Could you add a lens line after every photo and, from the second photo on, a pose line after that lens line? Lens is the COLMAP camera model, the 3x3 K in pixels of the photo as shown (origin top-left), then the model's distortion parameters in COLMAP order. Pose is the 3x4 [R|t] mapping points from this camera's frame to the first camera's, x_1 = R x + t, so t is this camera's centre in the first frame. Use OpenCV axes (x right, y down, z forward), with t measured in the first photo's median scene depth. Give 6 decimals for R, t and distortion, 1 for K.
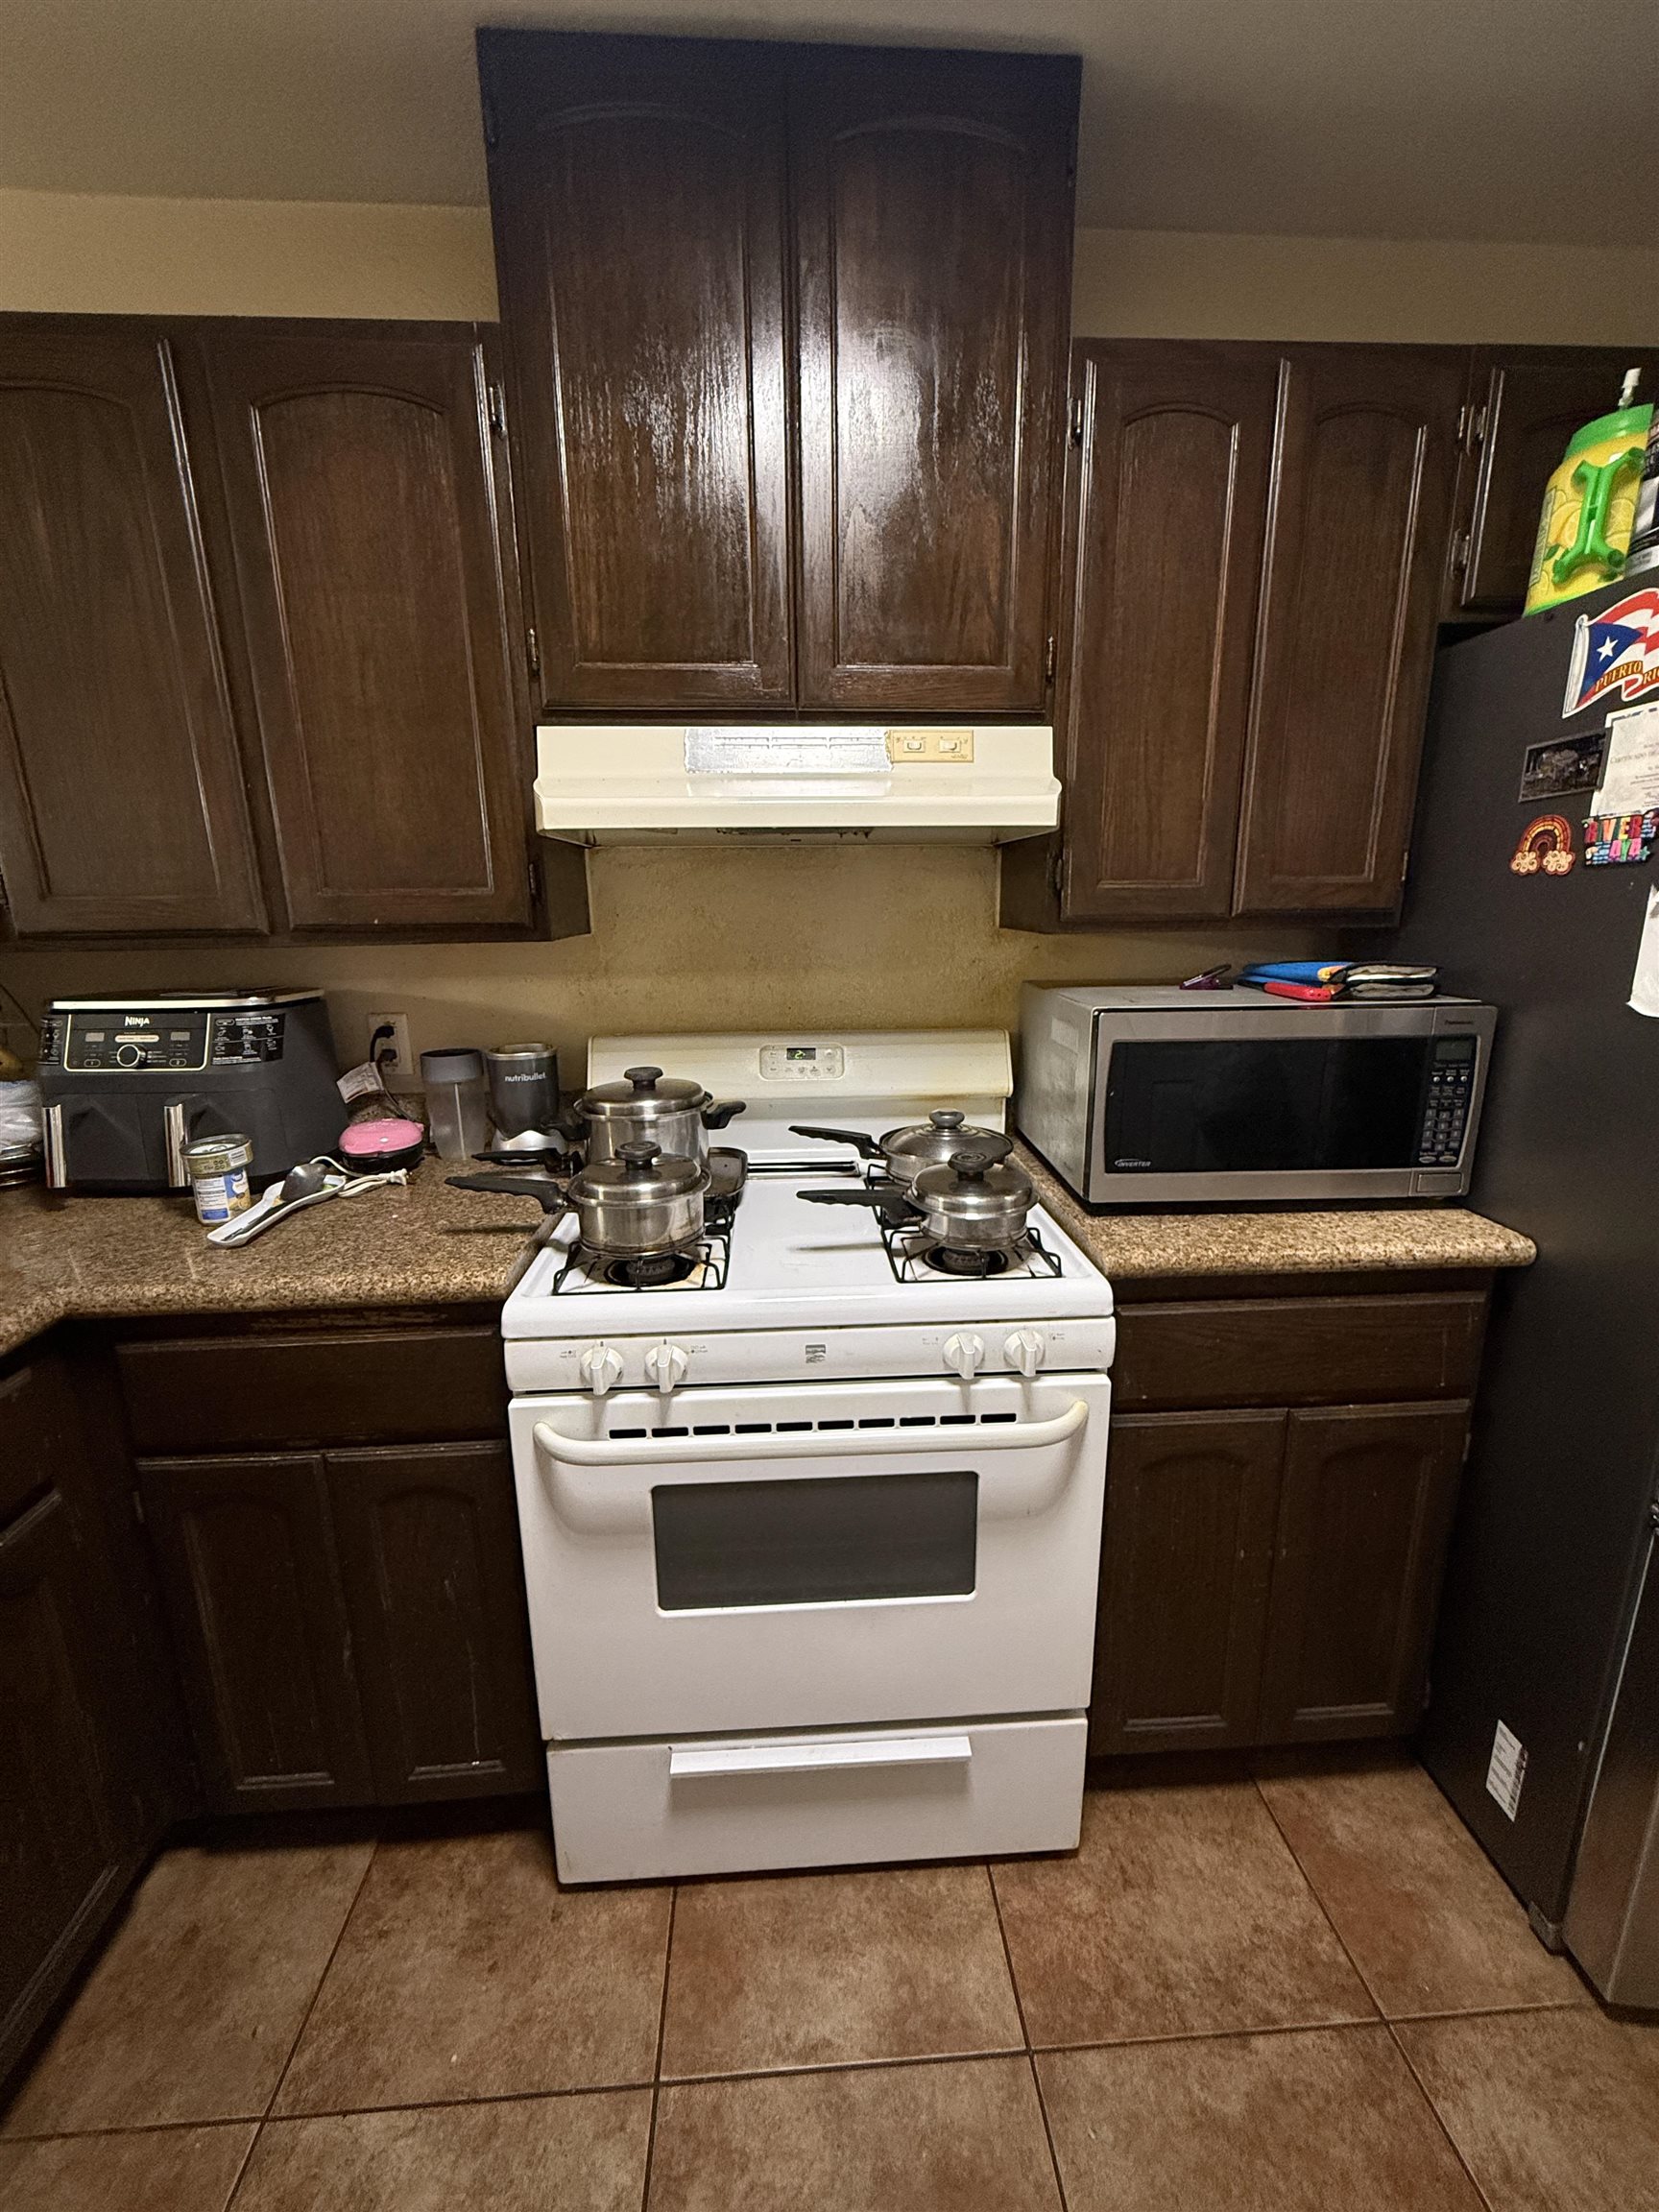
lens RADIAL K [[885.9, 0, 825.9], [0, 885.9, 1104.3], [0, 0, 1]] dist [-0.000085, 0.000123]
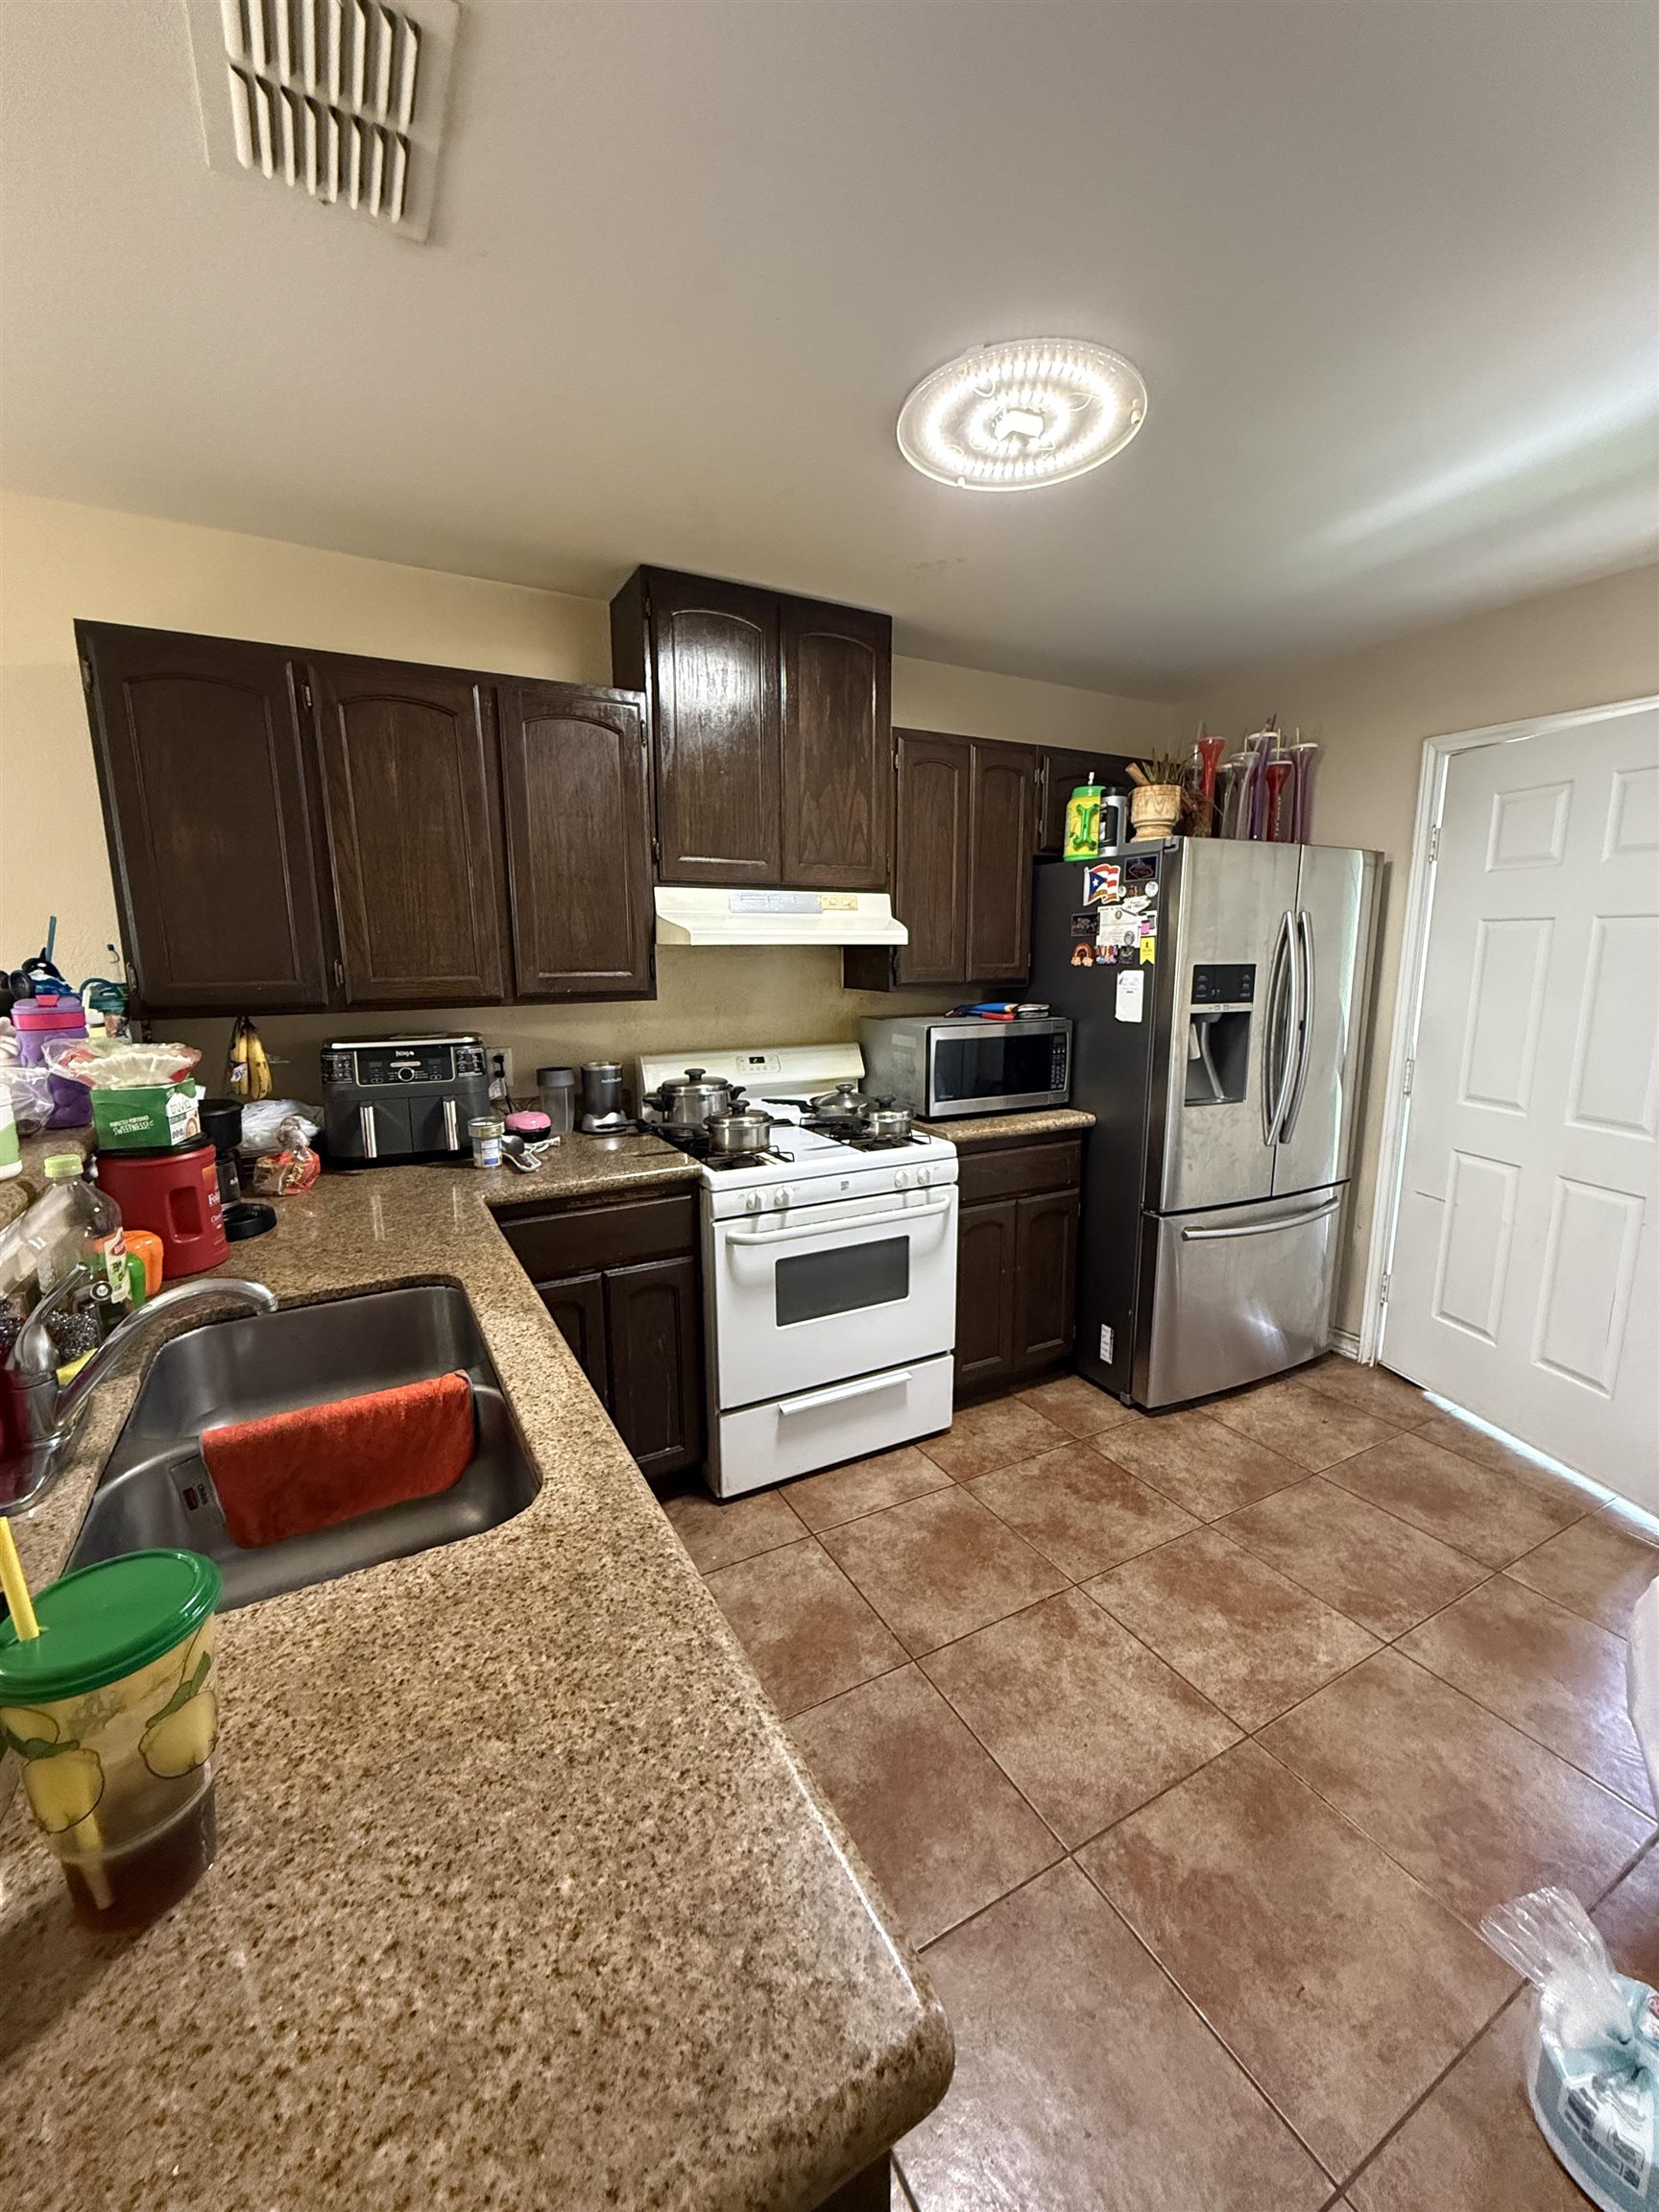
lens RADIAL K [[885.9, 0, 833.3], [0, 885.9, 1106.8], [0, 0, 1]] dist [-0.000085, 0.000123]
pose [[0.904189, -0.068027, 0.421681, -0.823785], [0.089543, 0.995488, -0.031405, 0.134894], [-0.417642, 0.066155, 0.906200, -0.854685]]
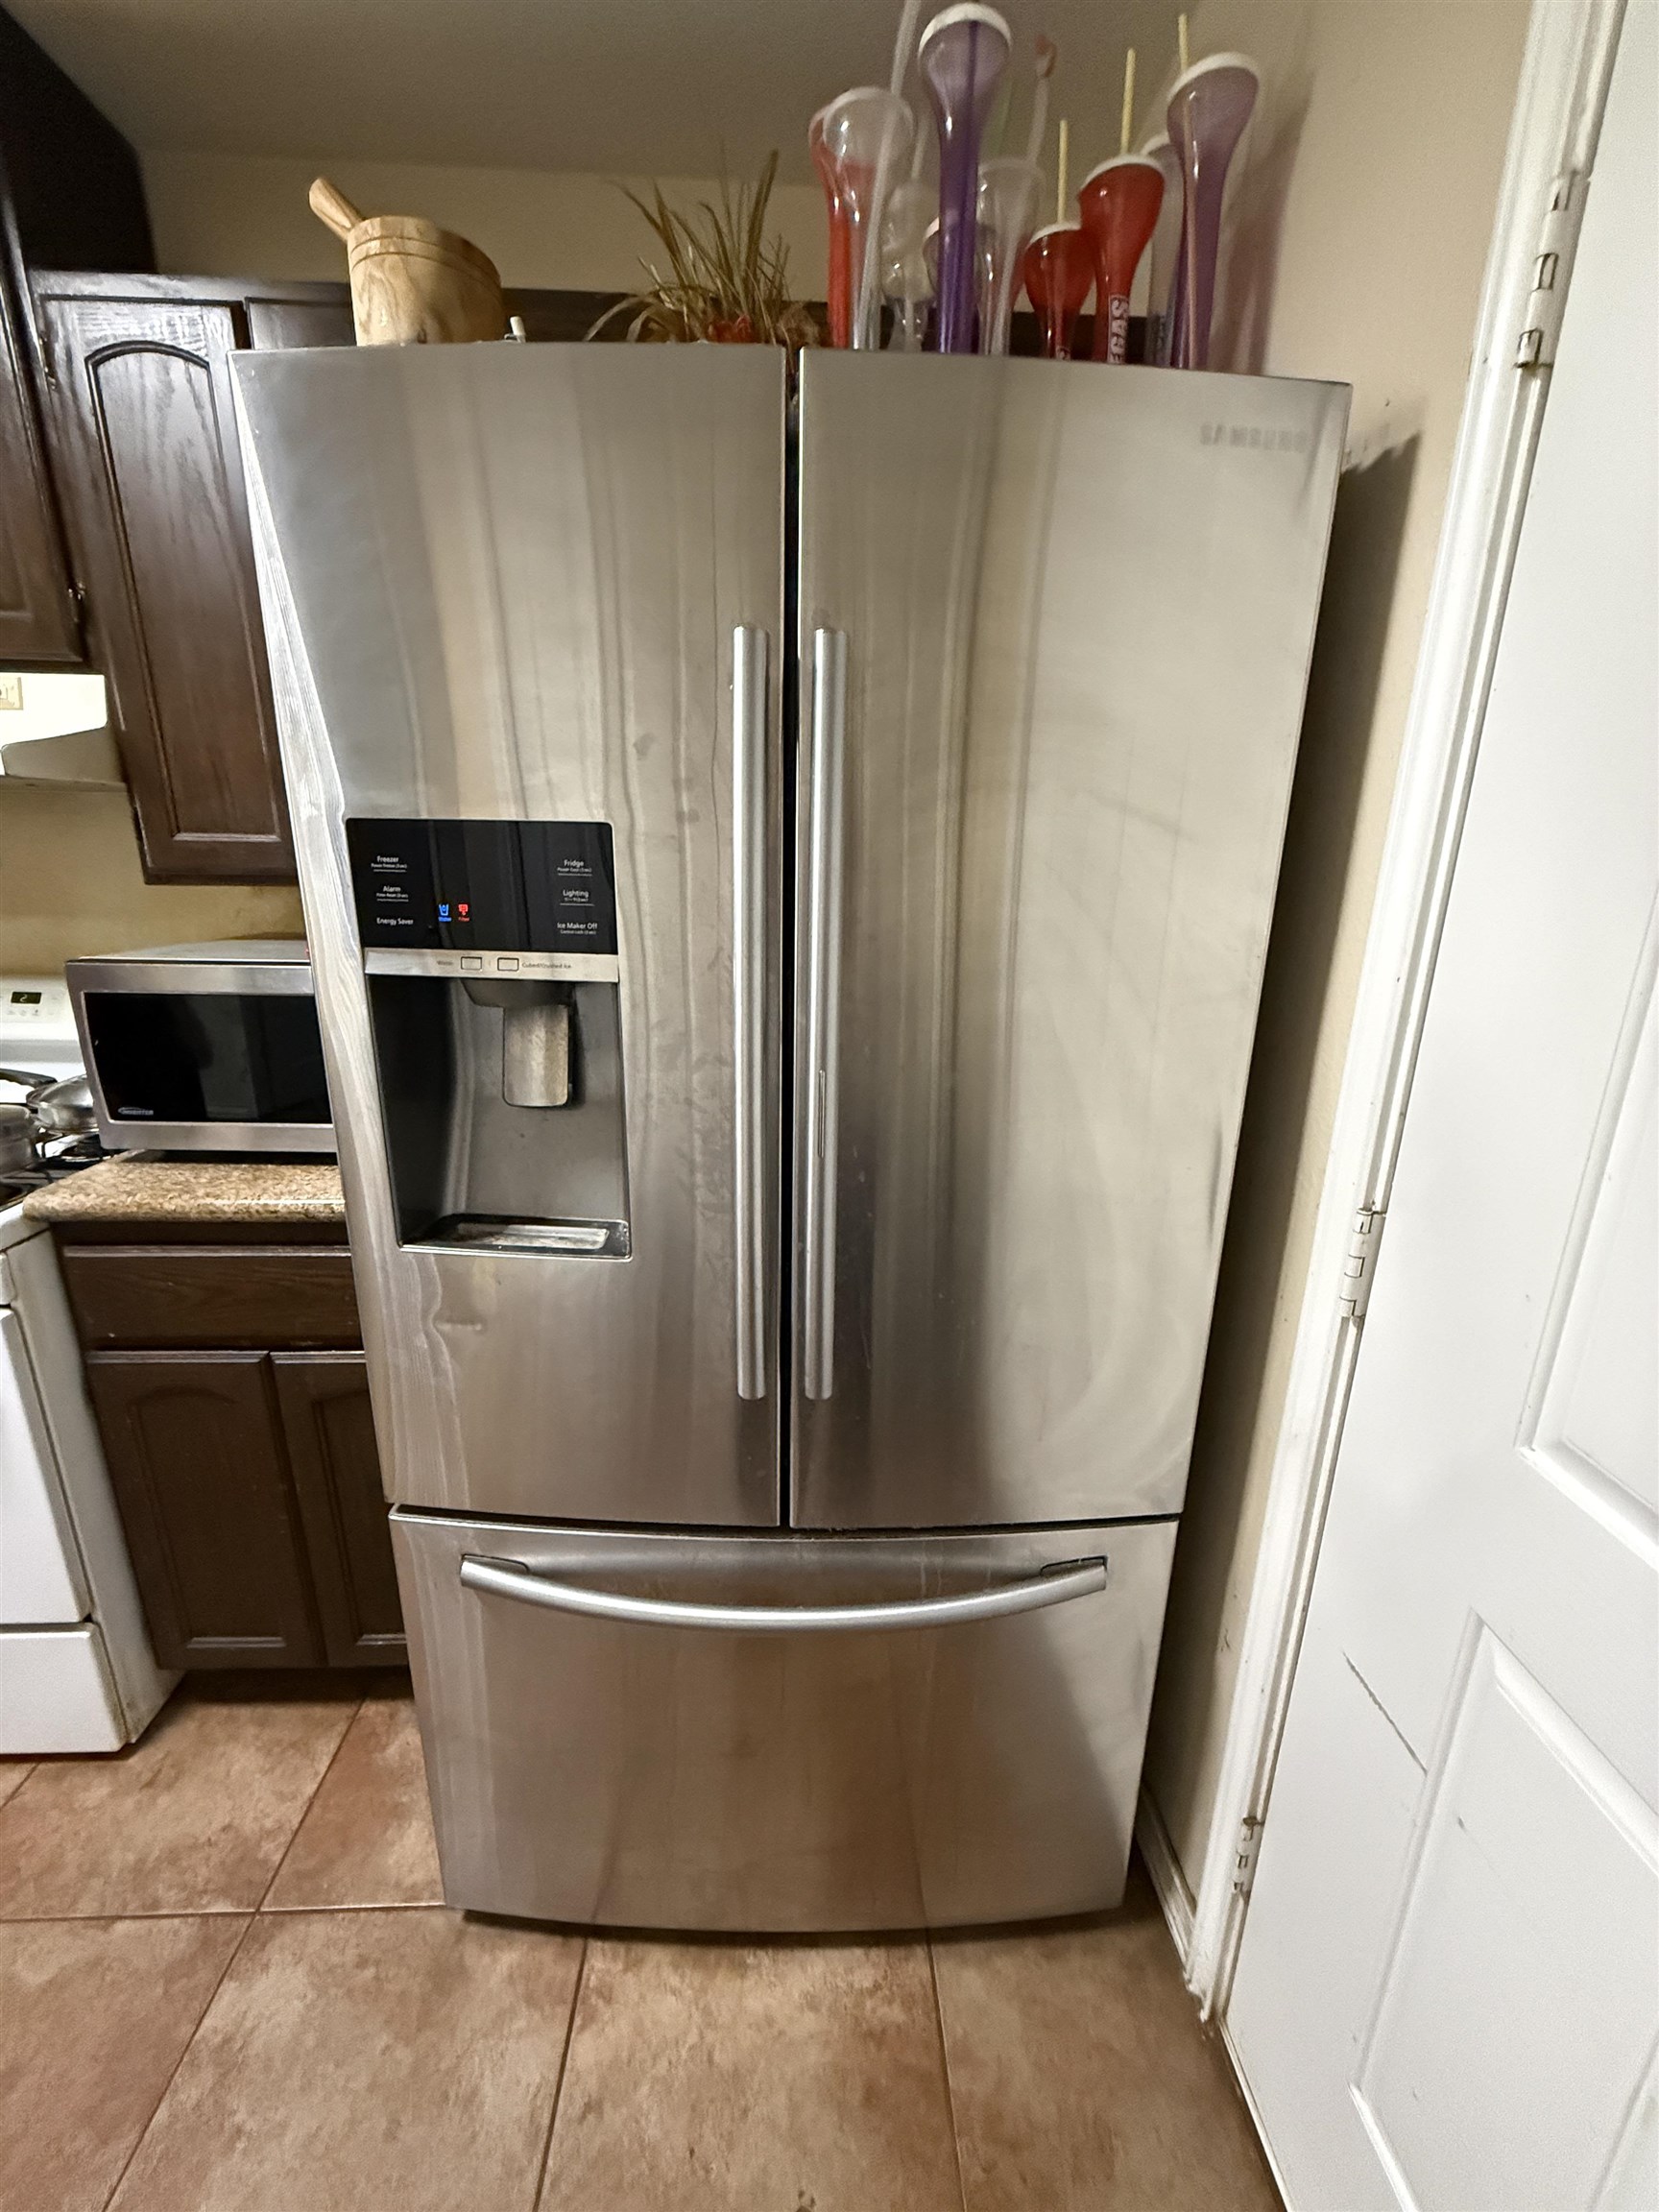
lens RADIAL K [[885.9, 0, 823.2], [0, 885.9, 1103.9], [0, 0, 1]] dist [-0.000085, 0.000123]
pose [[0.999502, 0.030354, -0.008639, 1.149523], [-0.029877, 0.998260, 0.050840, -0.018625], [0.010168, -0.050557, 0.998669, -0.017699]]
